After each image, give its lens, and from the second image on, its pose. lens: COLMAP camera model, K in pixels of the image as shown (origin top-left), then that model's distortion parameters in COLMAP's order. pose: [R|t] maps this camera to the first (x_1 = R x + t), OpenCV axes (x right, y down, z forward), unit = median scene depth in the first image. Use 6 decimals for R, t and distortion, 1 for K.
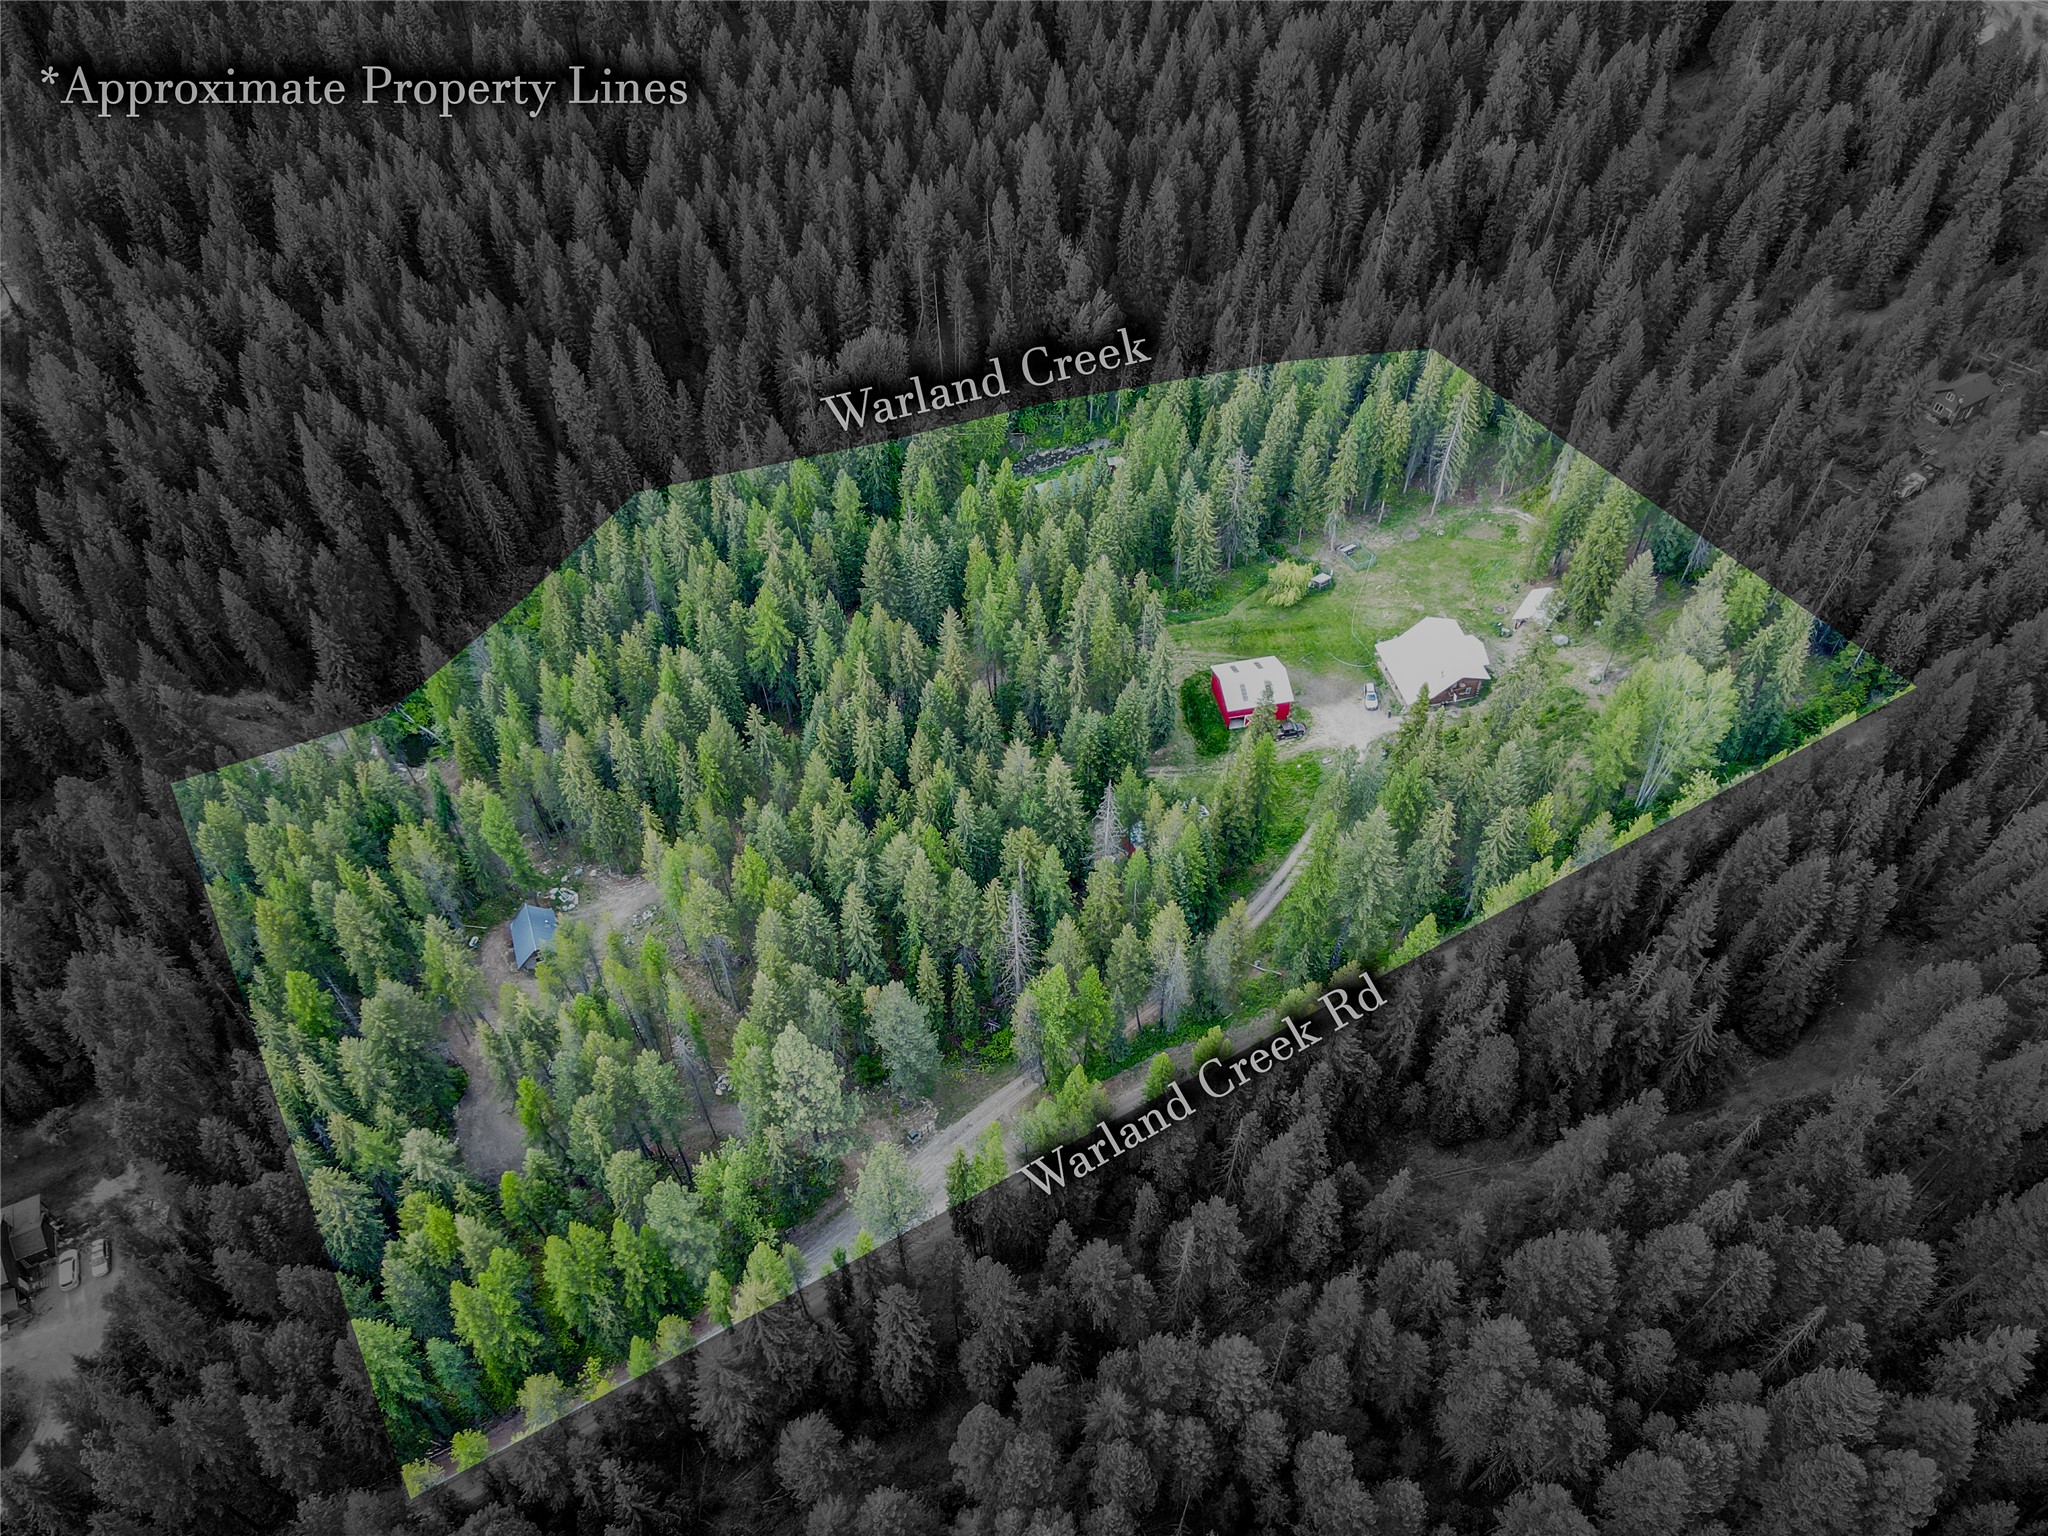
lens RADIAL K [[1543.6, 0, 1024.0], [0, 1543.6, 768.0], [0, 0, 1]] dist [0.065840, -0.001947]
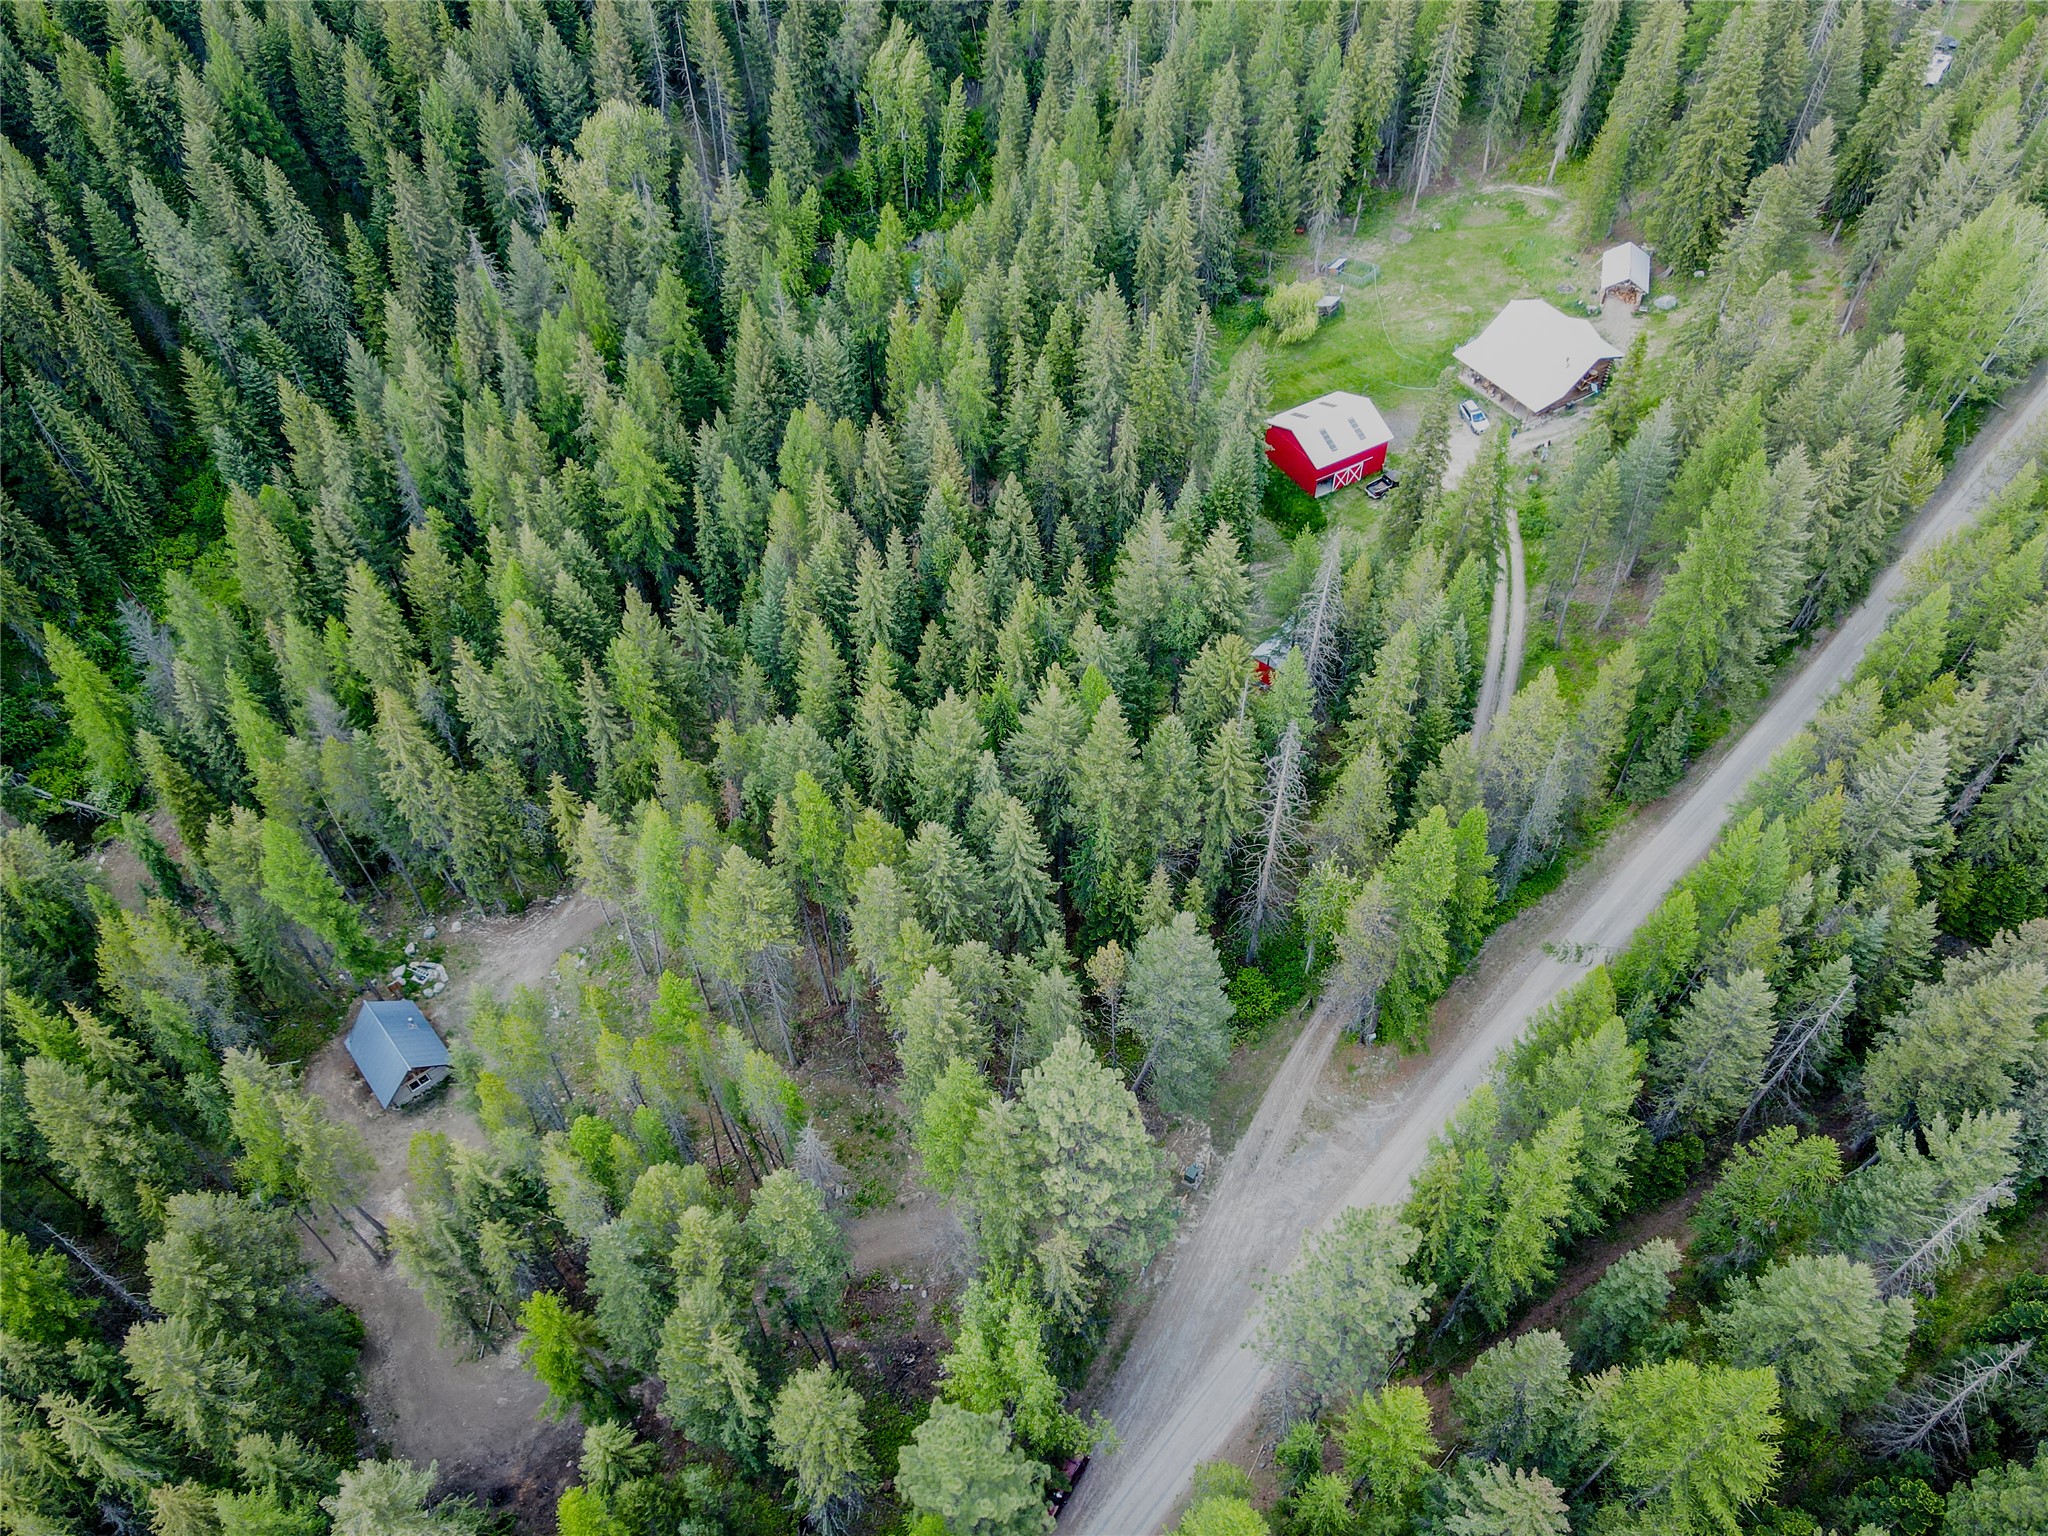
lens RADIAL K [[1492.7, 0, 1024.0], [0, 1492.7, 768.0], [0, 0, 1]] dist [0.031086, -0.001037]
pose [[0.943462, -0.242542, 0.225947, -0.188292], [0.241393, 0.969862, 0.033133, 0.042153], [-0.227173, 0.023282, 0.973576, 0.377747]]
